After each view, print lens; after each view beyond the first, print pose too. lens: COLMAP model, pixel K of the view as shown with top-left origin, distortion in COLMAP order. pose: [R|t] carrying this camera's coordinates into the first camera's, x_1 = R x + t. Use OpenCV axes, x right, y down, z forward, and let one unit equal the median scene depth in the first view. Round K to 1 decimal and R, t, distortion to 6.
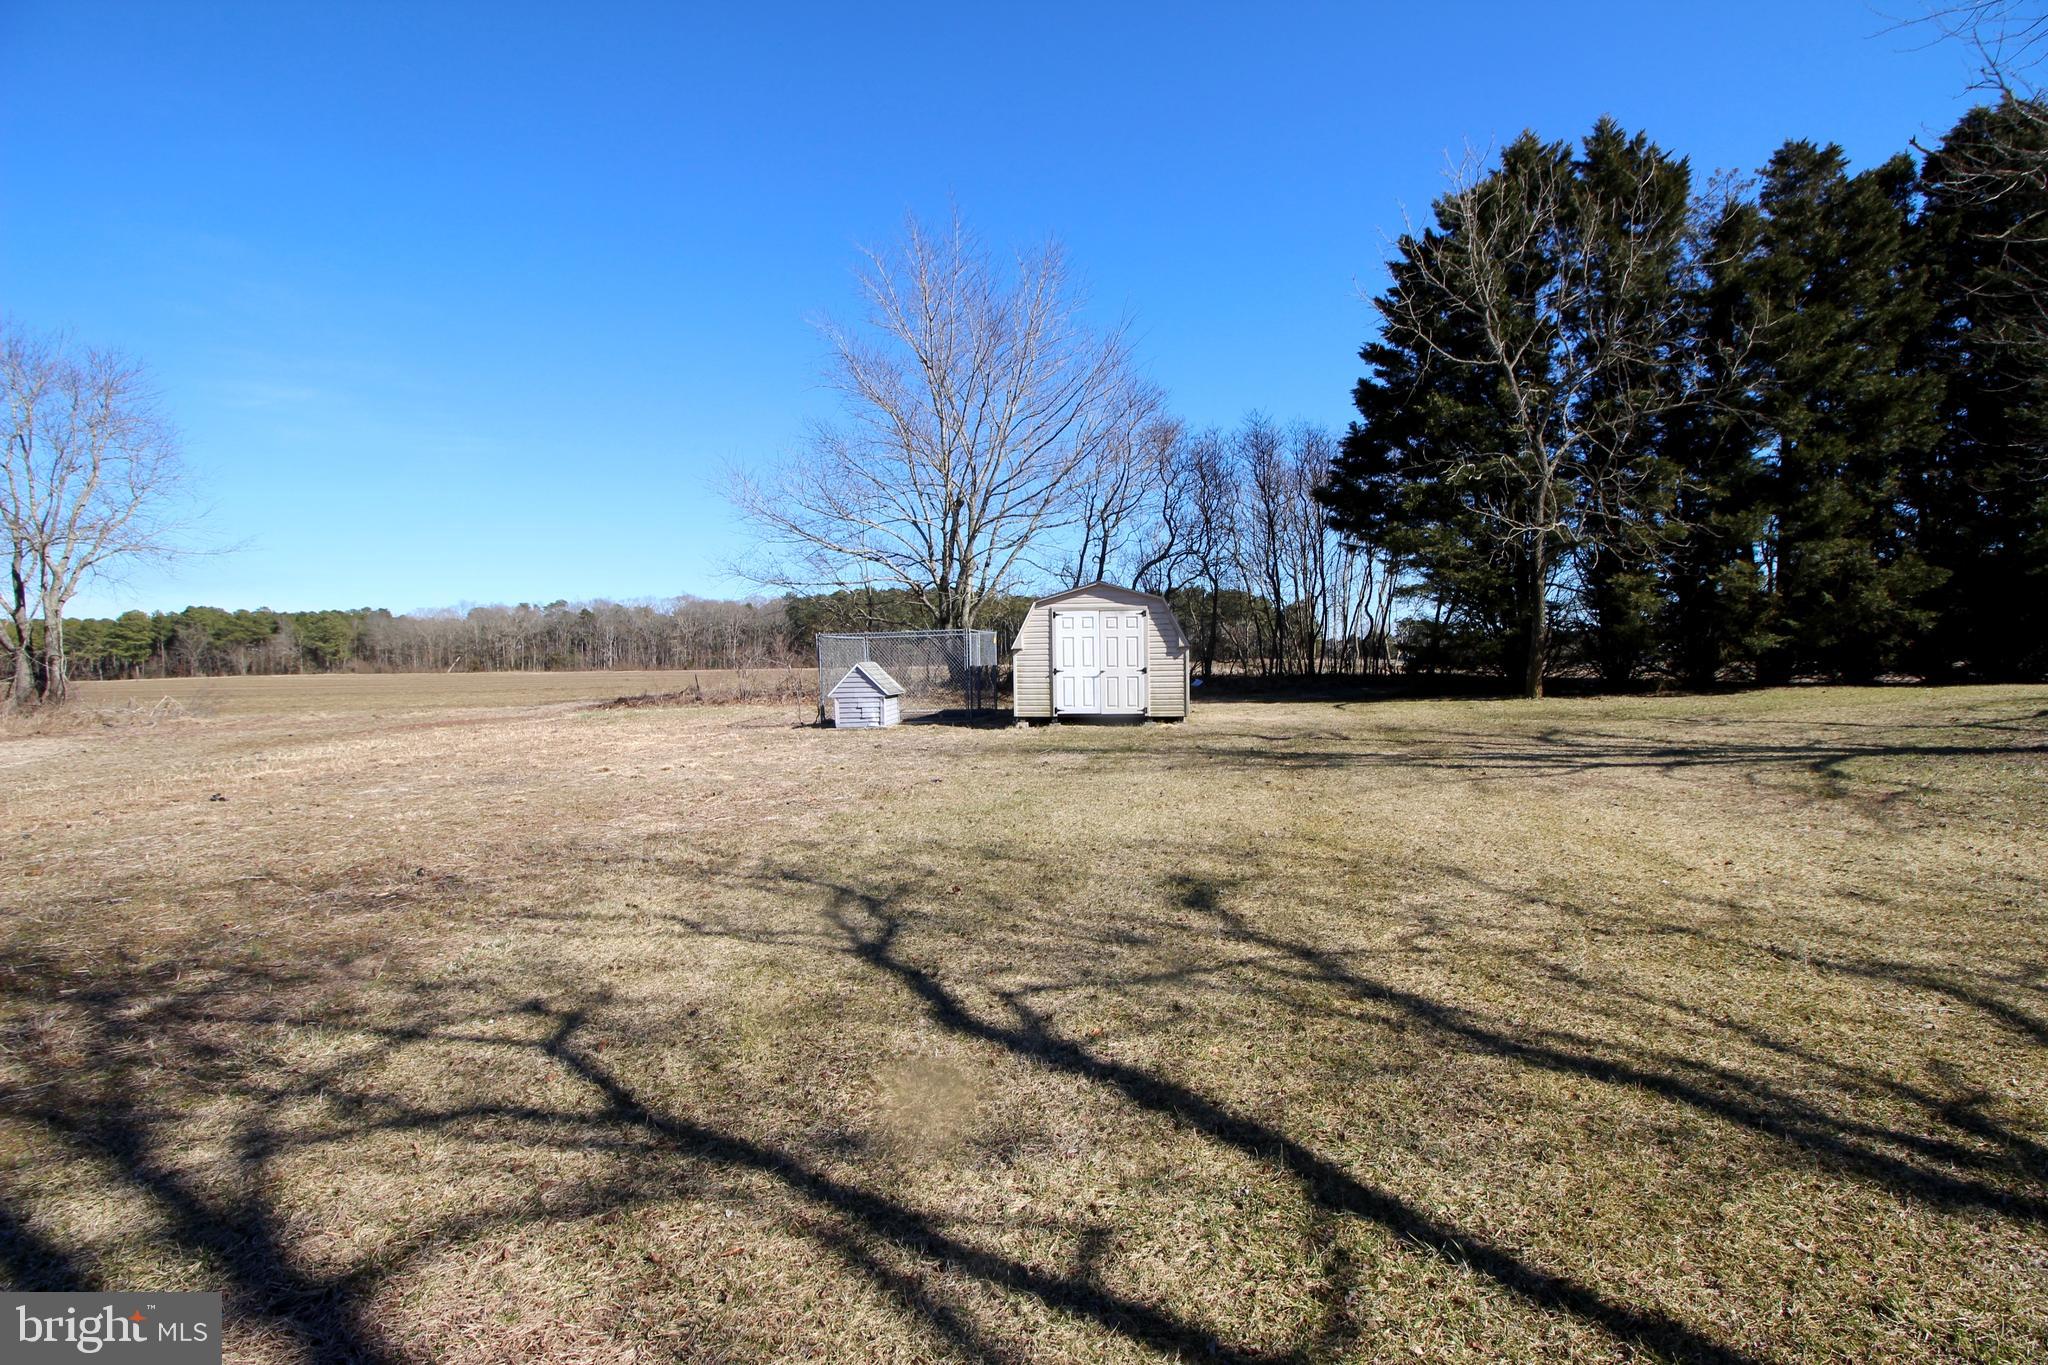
lens RADIAL K [[1037.9, 0, 1026.9], [0, 1037.9, 658.5], [0, 0, 1]] dist [-0.003246, -0.001376]
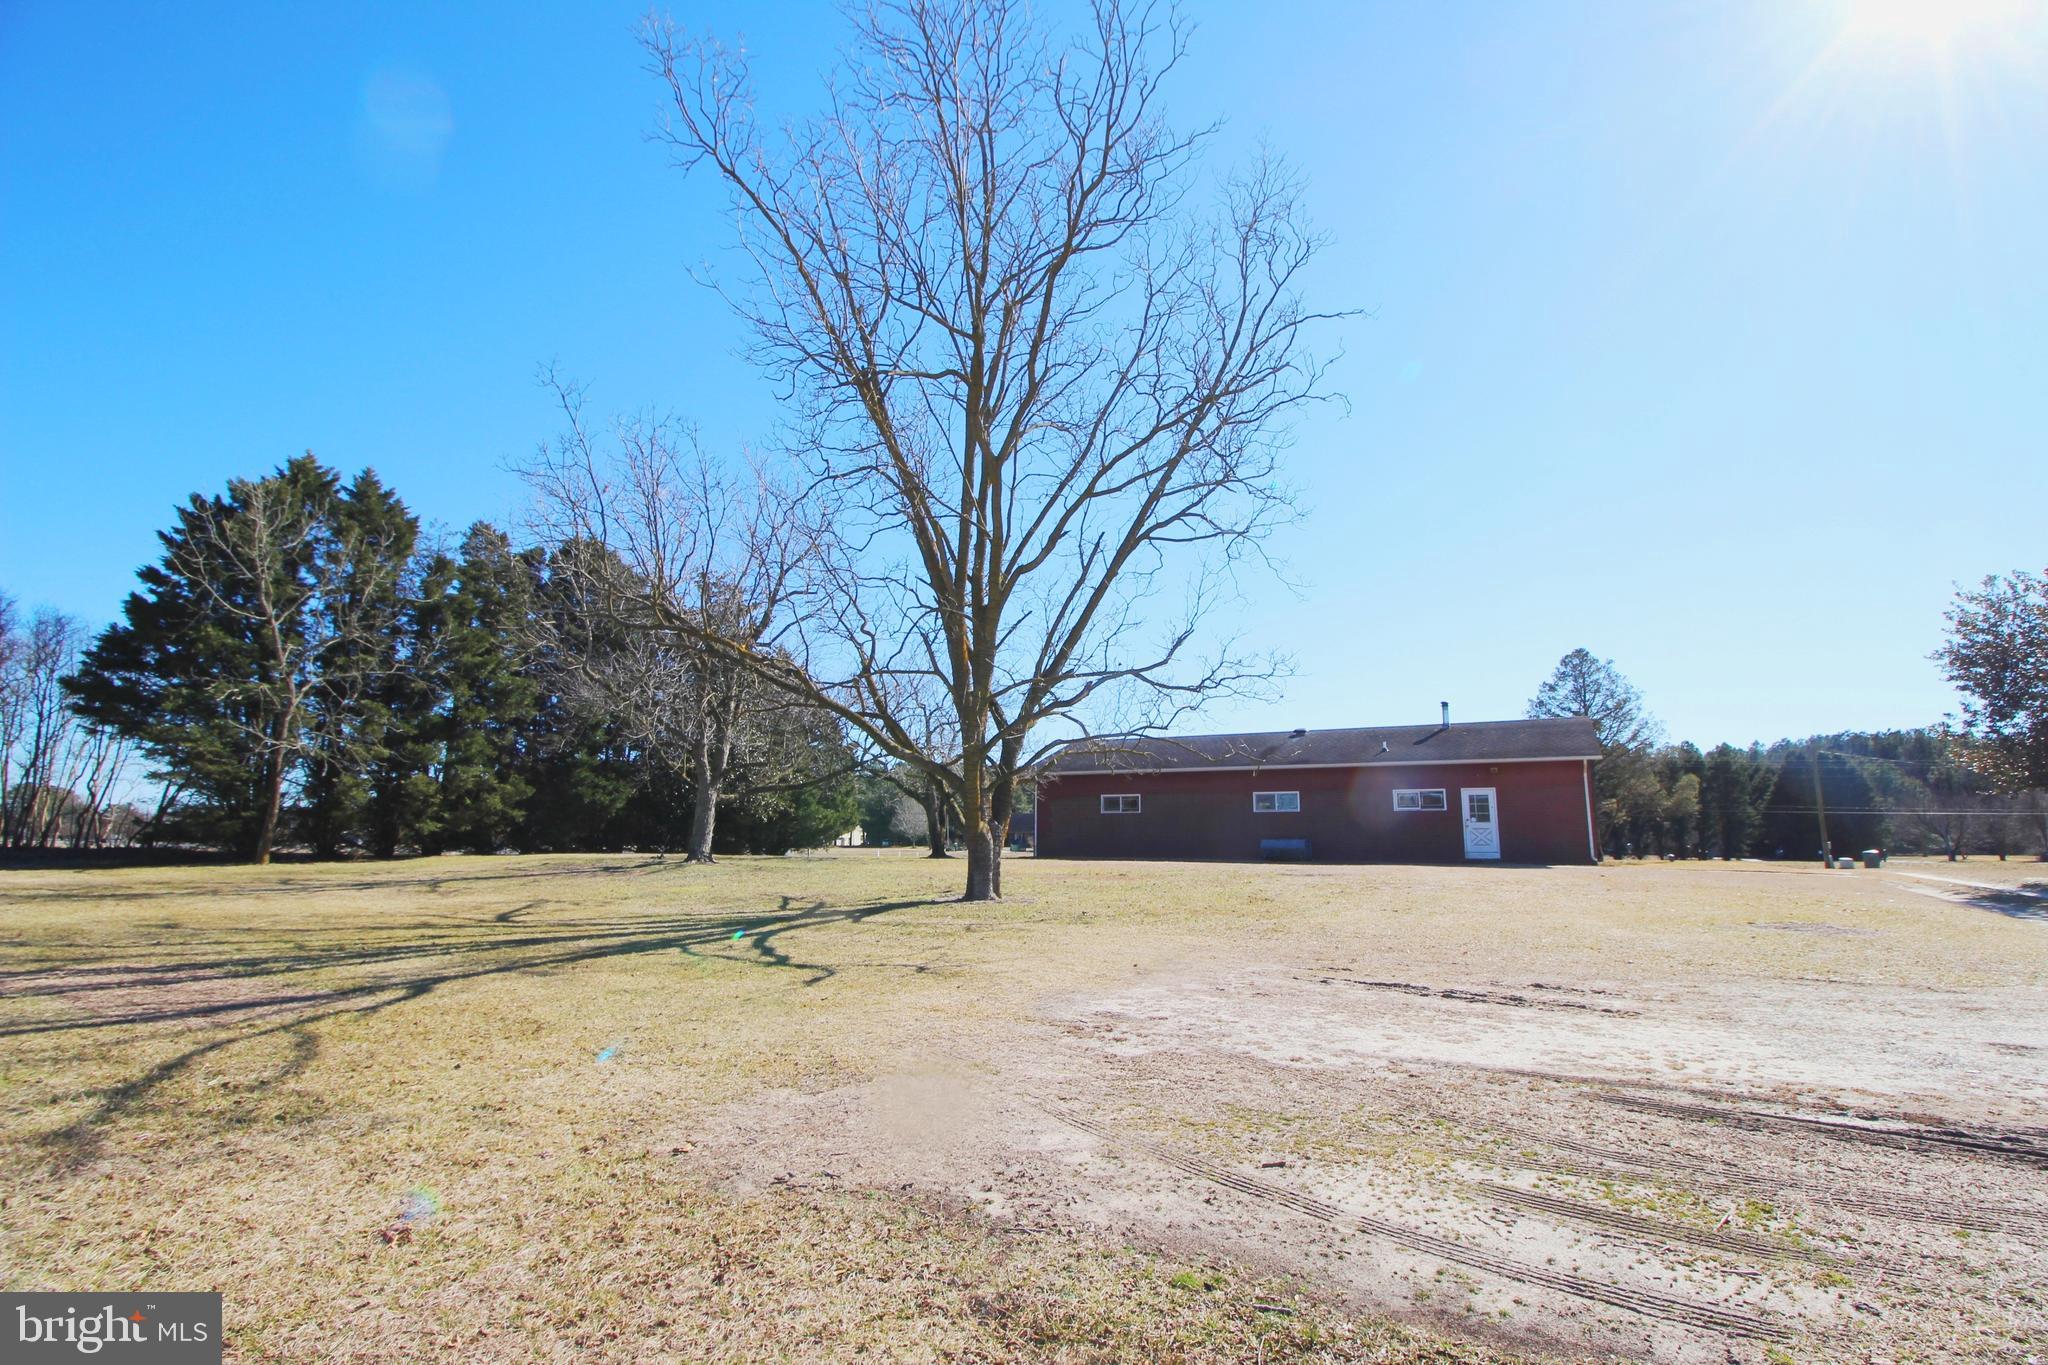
lens RADIAL K [[952.9, 0, 1034.0], [0, 952.9, 678.5], [0, 0, 1]] dist [0.000646, -0.015722]
pose [[0.395446, 0.164405, 0.903656, -0.253667], [-0.010666, 0.984606, -0.174465, 0.003840], [-0.918427, 0.059353, 0.391112, -0.404218]]
